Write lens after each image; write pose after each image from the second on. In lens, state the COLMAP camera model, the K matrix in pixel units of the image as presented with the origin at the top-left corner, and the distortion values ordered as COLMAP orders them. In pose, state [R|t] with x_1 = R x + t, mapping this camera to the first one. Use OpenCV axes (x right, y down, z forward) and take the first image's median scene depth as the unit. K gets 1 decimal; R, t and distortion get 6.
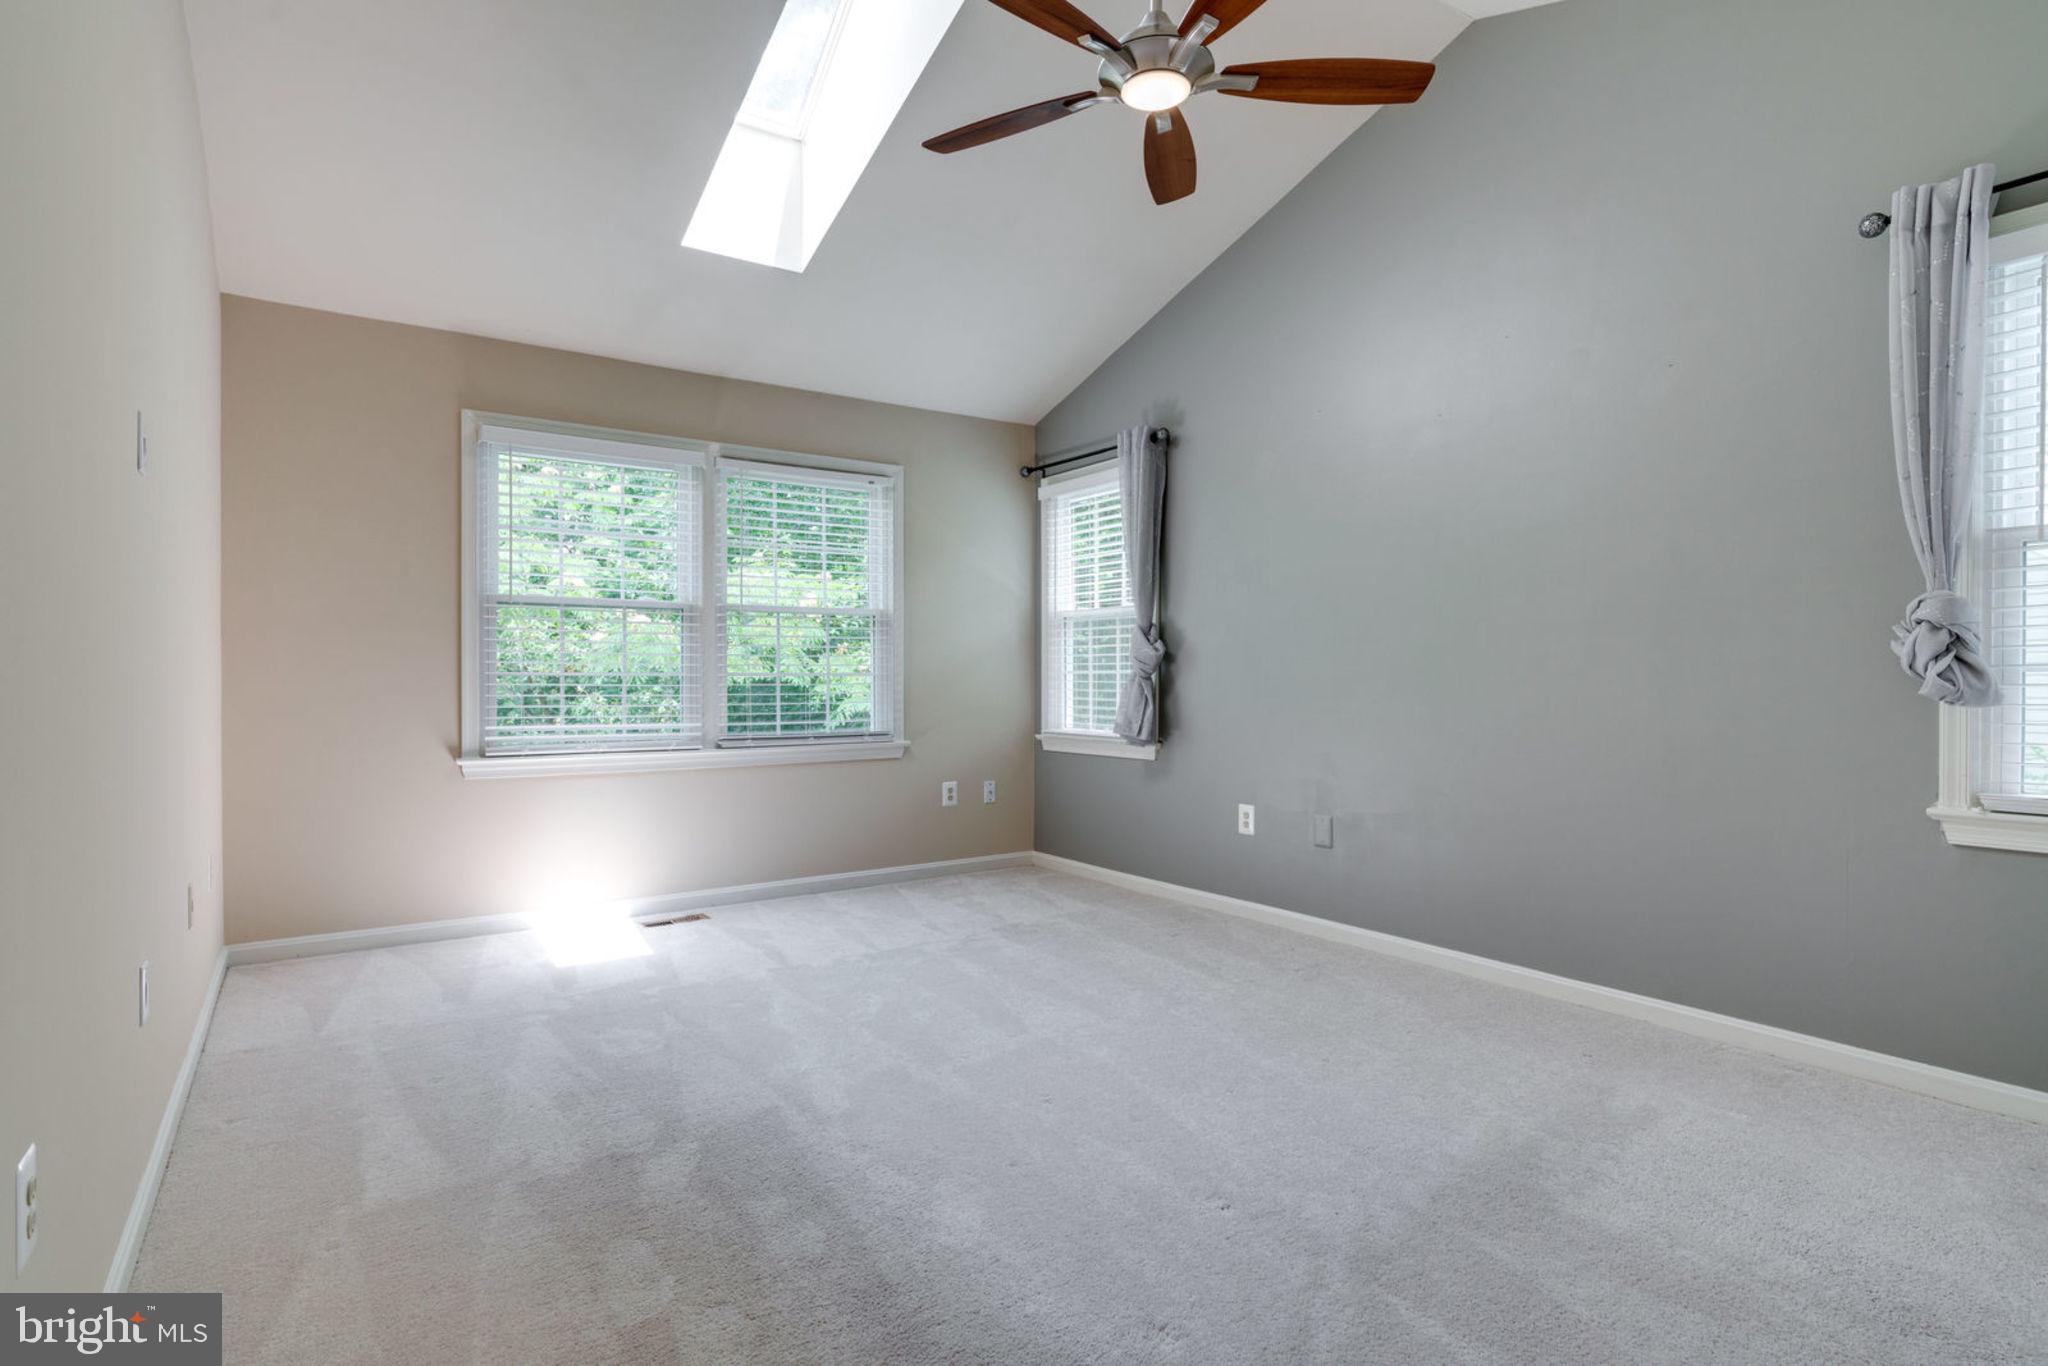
lens RADIAL K [[1026.5, 0, 1019.8], [0, 1026.5, 681.5], [0, 0, 1]] dist [0.003679, 0.000865]
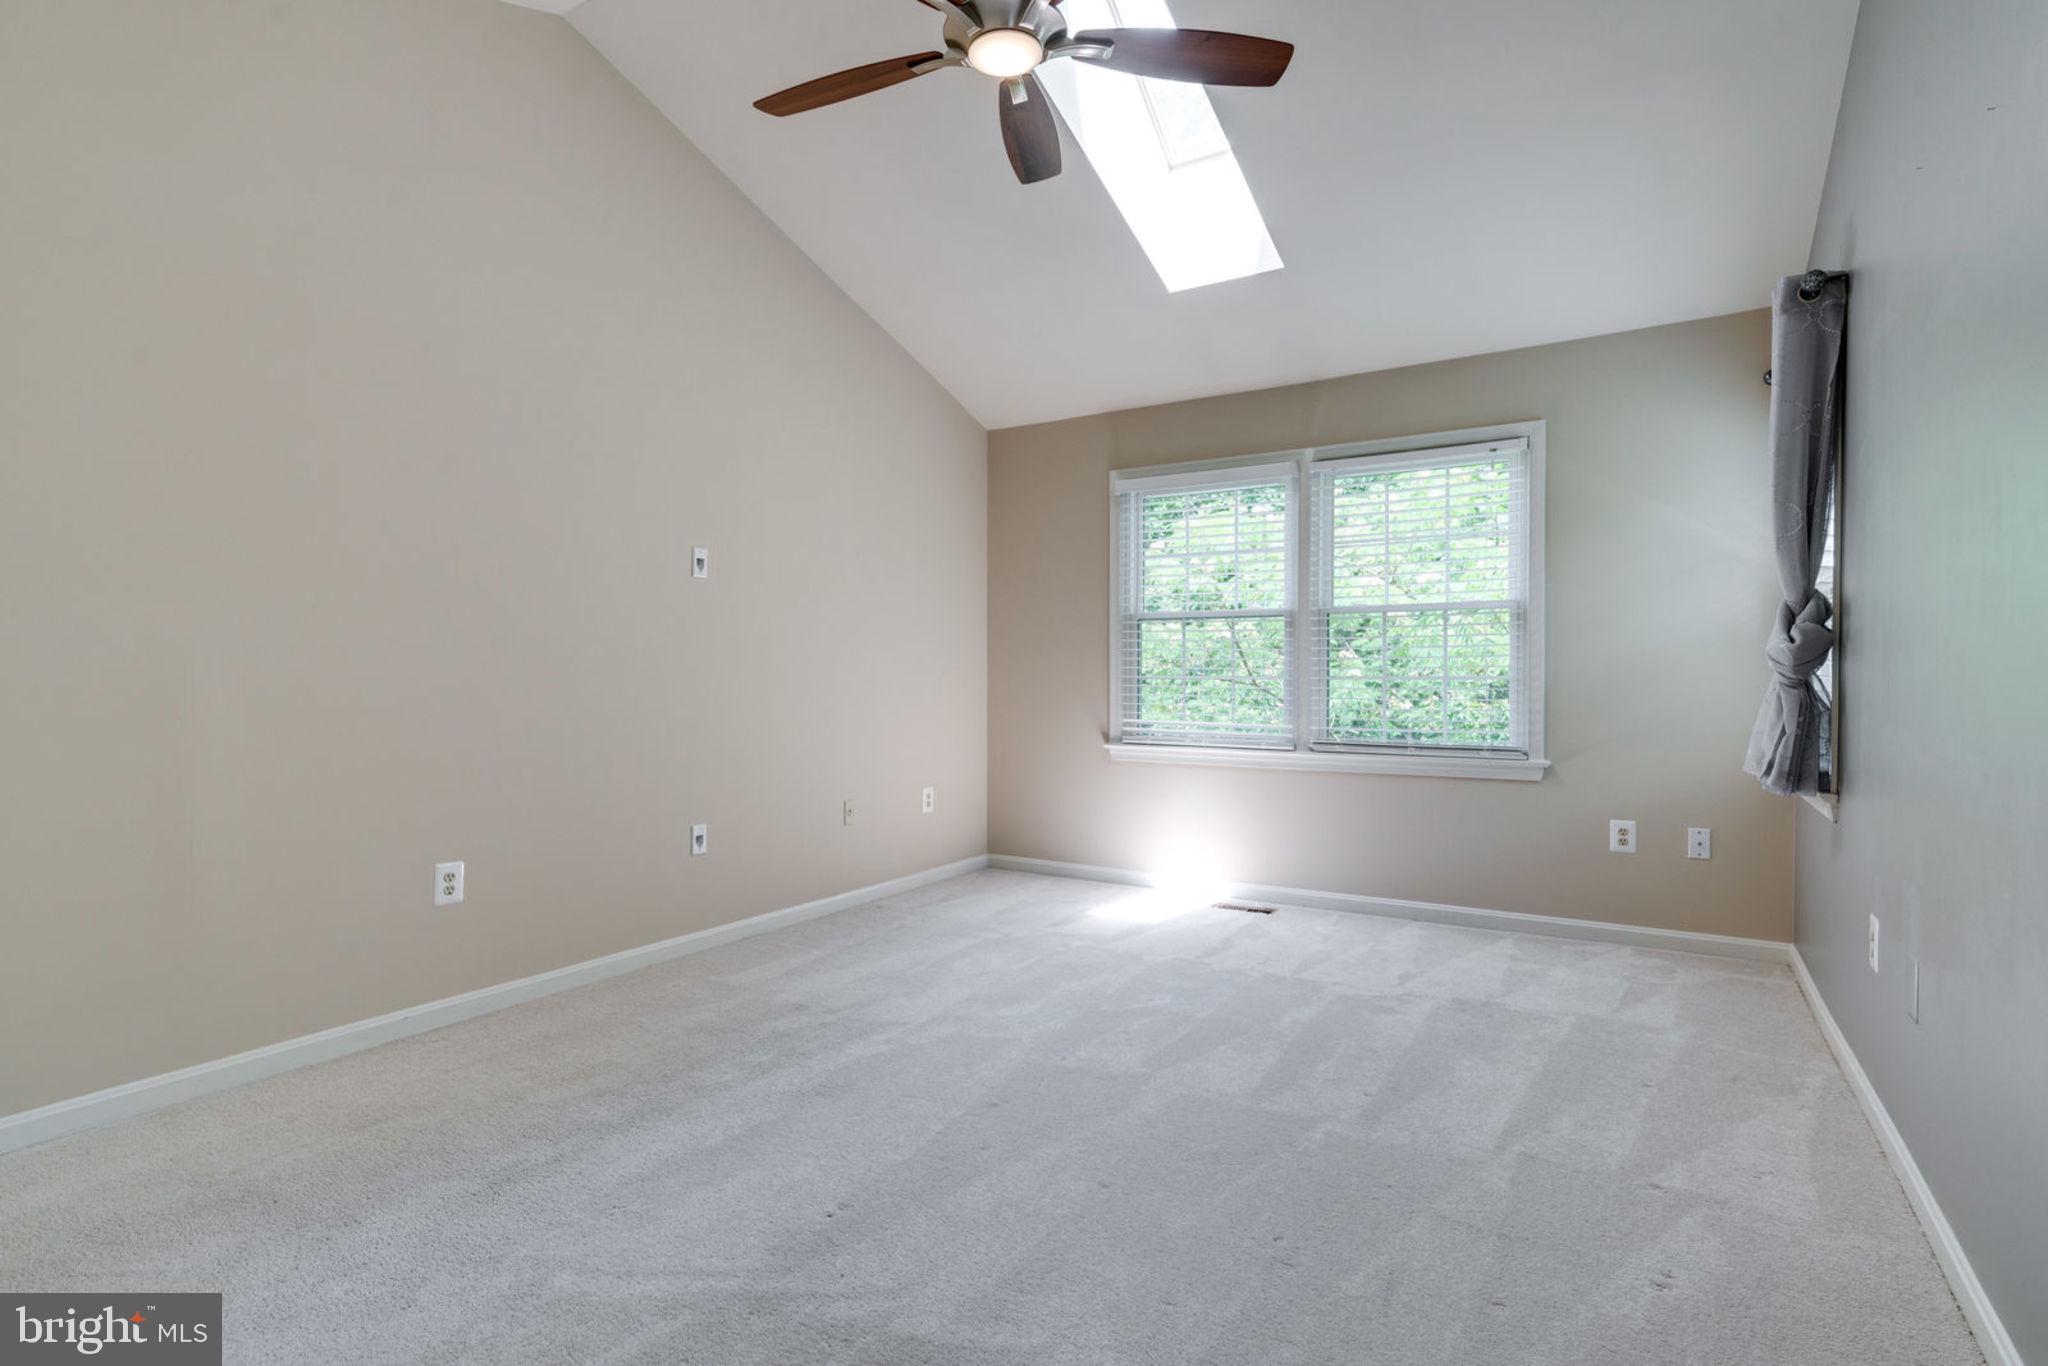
lens RADIAL K [[1026.5, 0, 1015.8], [0, 1026.5, 685.6], [0, 0, 1]] dist [0.003679, 0.000865]
pose [[0.391717, 0.010307, -0.920028, 0.566300], [-0.004412, 0.999947, 0.009324, -0.008119], [0.920075, 0.000407, 0.391742, 0.368038]]
